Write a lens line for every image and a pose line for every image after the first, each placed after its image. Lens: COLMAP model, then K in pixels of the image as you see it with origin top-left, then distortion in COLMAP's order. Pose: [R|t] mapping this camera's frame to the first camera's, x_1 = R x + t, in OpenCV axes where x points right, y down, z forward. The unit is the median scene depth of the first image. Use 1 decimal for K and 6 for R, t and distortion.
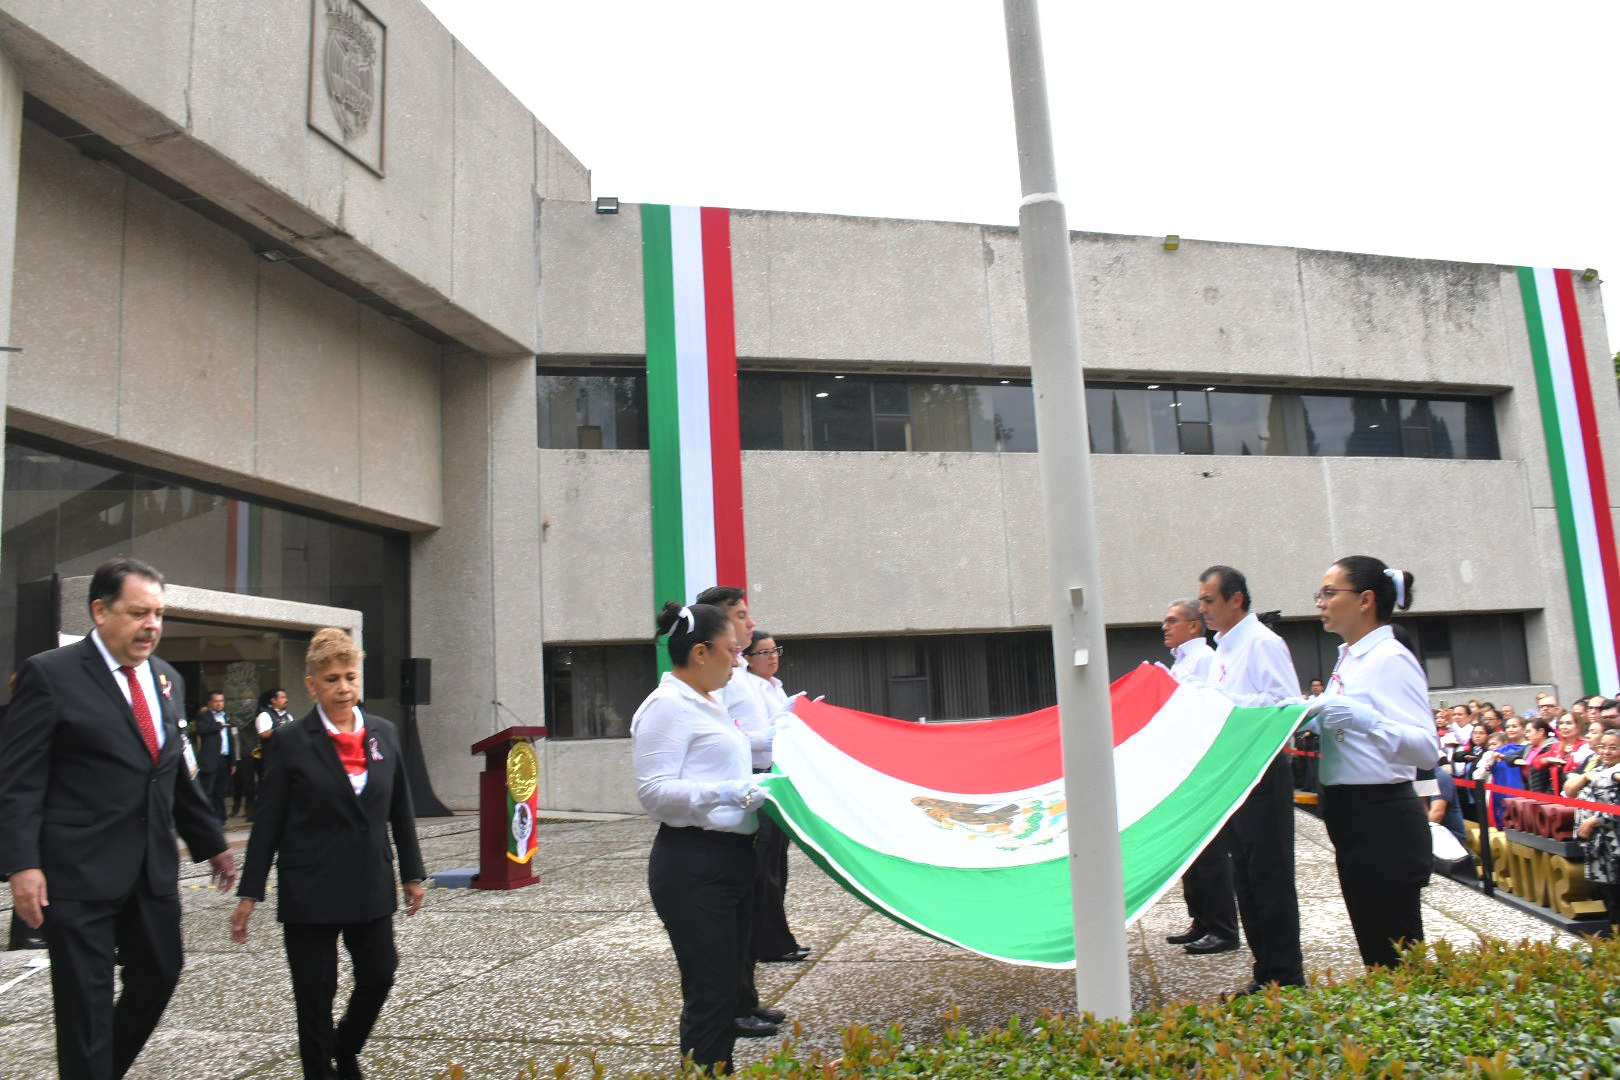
lens RADIAL K [[1270.9, 0, 807.0], [0, 1270.9, 538.4], [0, 0, 1]] dist [-0.149574, 0.114052]
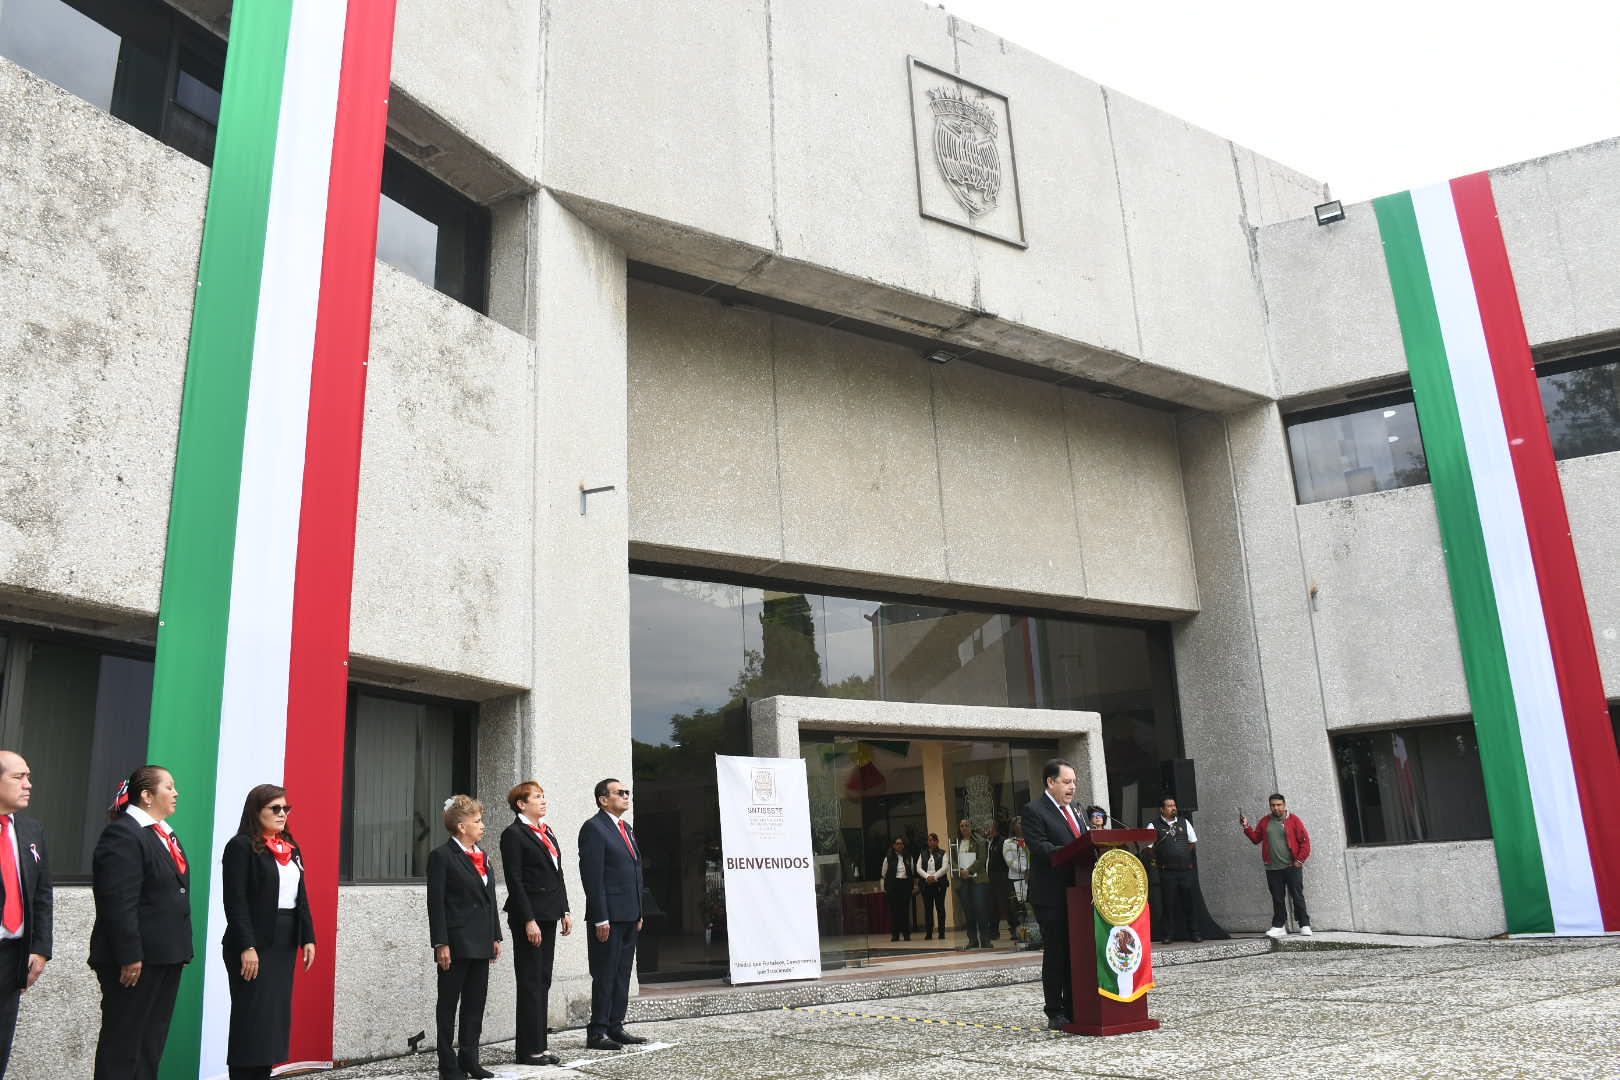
lens RADIAL K [[1270.9, 0, 800.1], [0, 1270.9, 544.5], [0, 0, 1]] dist [-0.149574, 0.114052]
pose [[0.729289, -0.167288, -0.663440, 0.110968], [0.109026, 0.985673, -0.128694, 0.030438], [0.675464, 0.021523, 0.737079, 0.160698]]
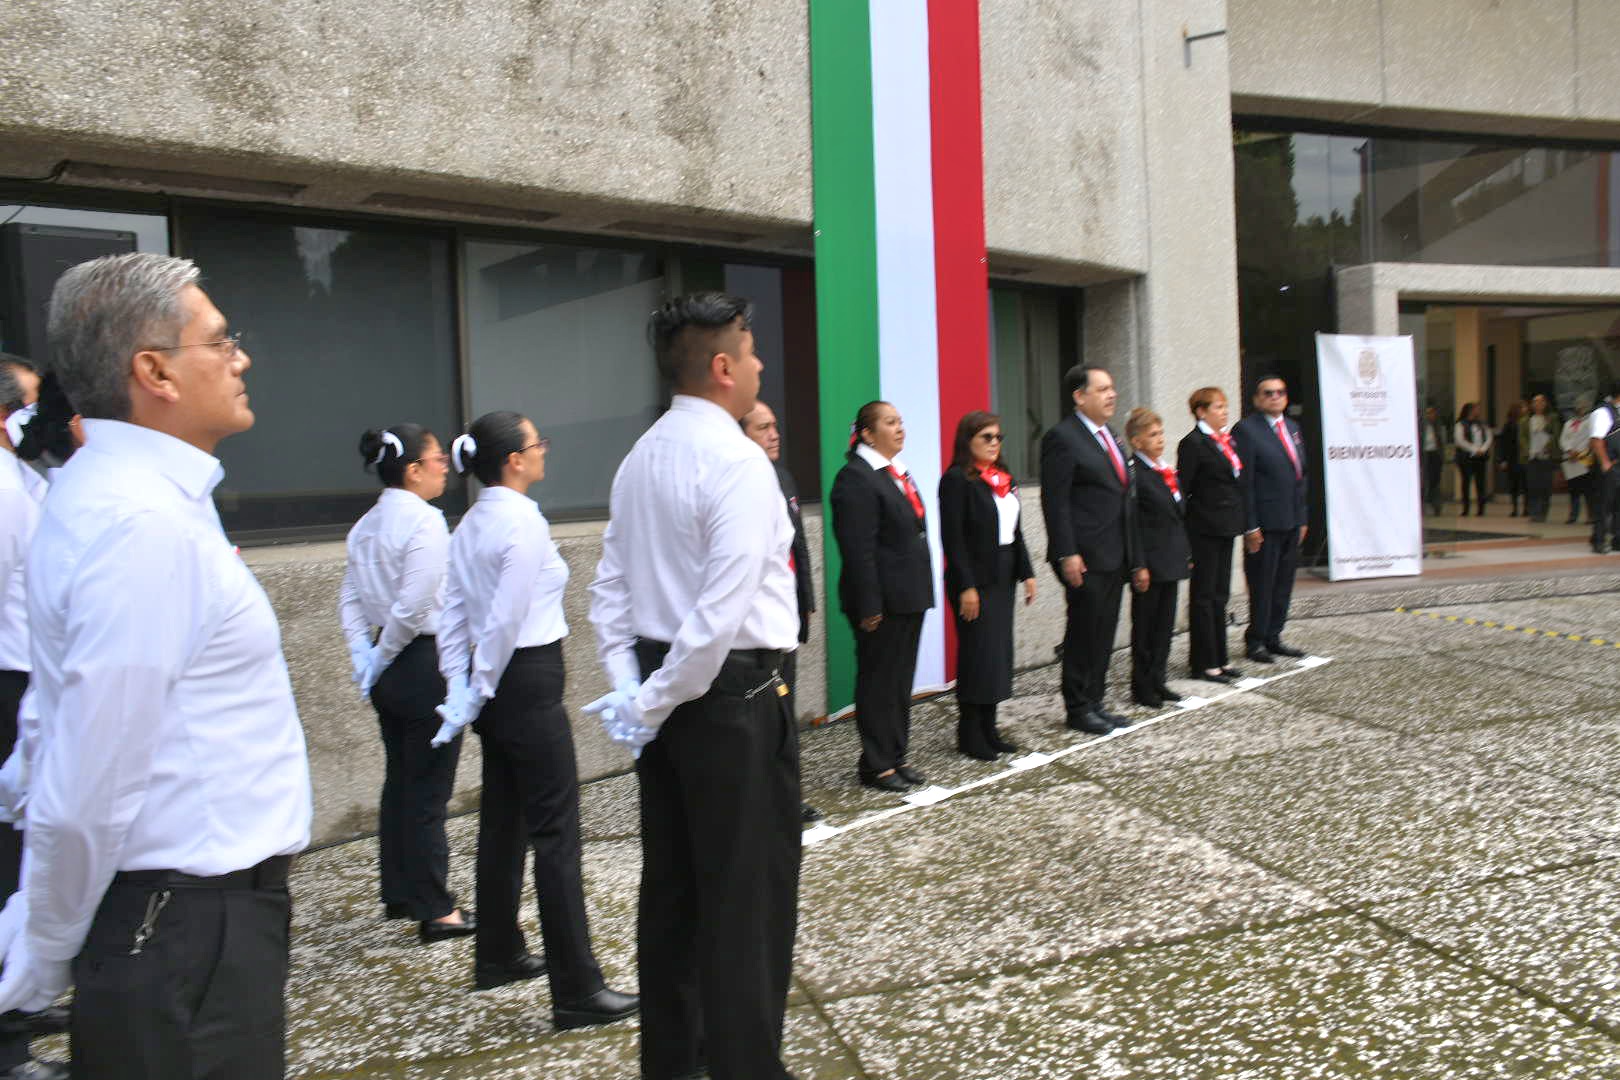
lens RADIAL K [[1270.9, 0, 800.4], [0, 1270.9, 548.5], [0, 0, 1]] dist [-0.149574, 0.114052]
pose [[0.477994, 0.097320, -0.872955, 0.024064], [0.143795, 0.971765, 0.187072, 0.002233], [0.866513, -0.214946, 0.450503, 0.122913]]
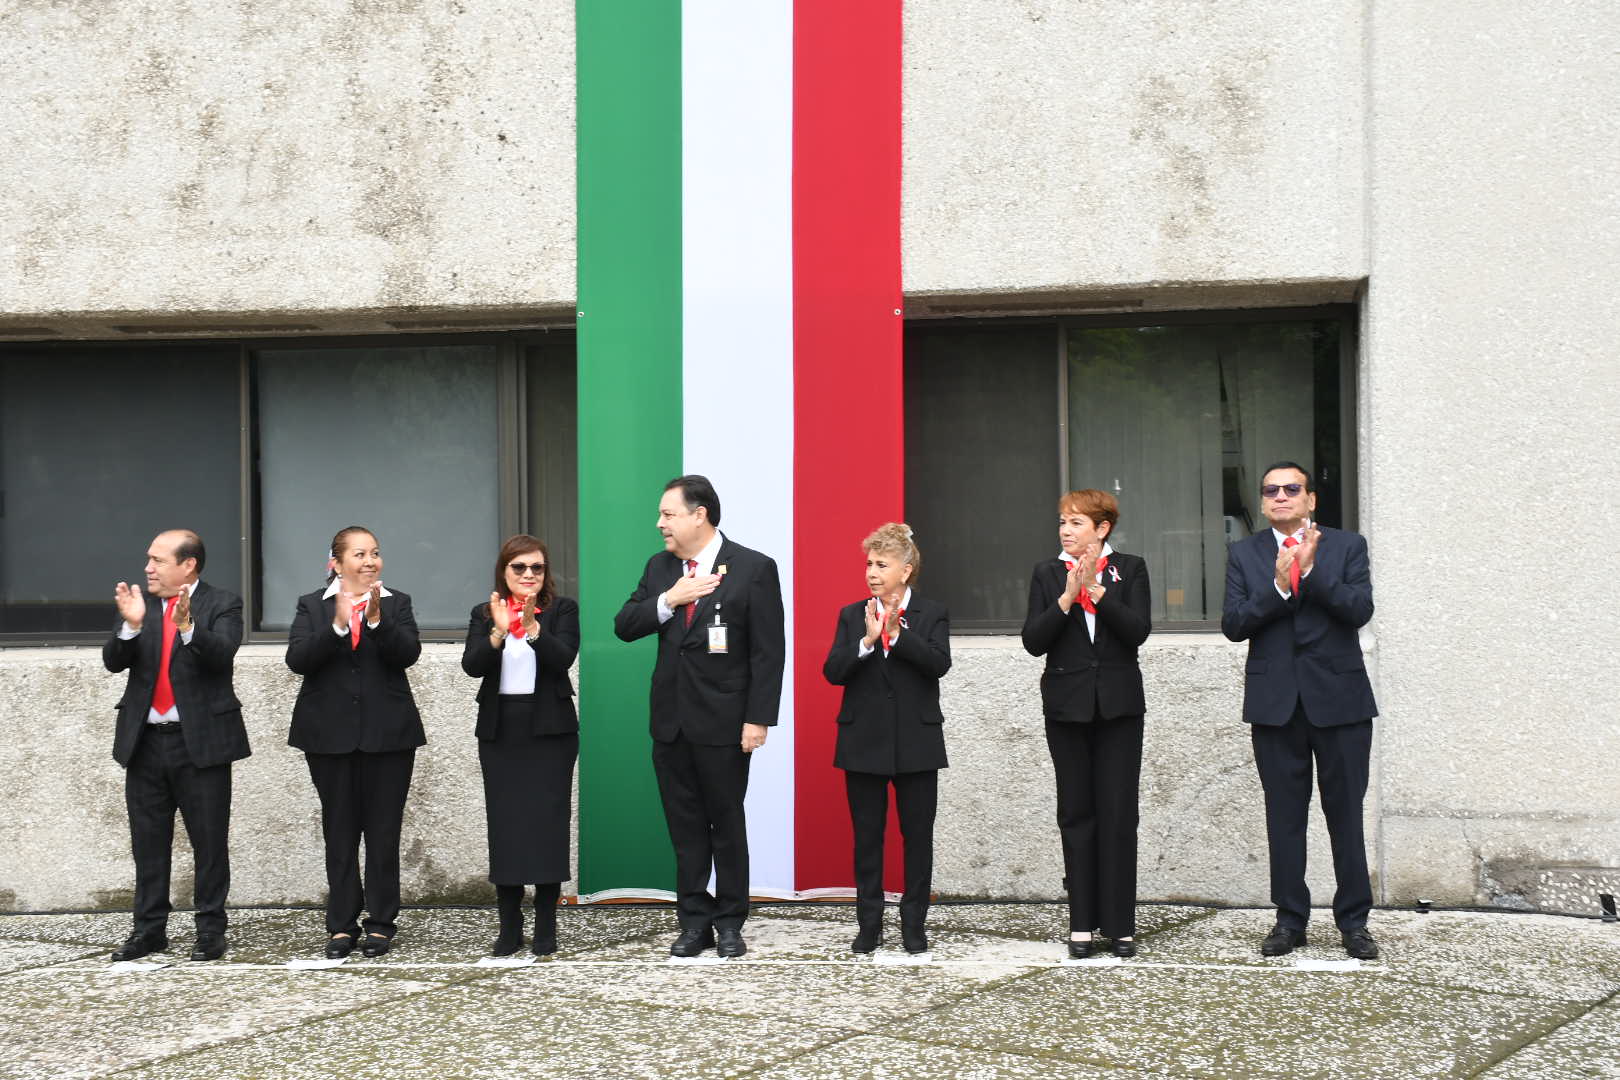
lens RADIAL K [[2342.0, 0, 787.6], [0, 2342.0, 547.1], [0, 0, 1]] dist [0.210733, 0.000000]
pose [[-0.385364, 0.045231, -0.921655, 0.211948], [0.170018, 0.985178, -0.022740, 0.060613], [0.906967, -0.165461, -0.387342, 0.576396]]
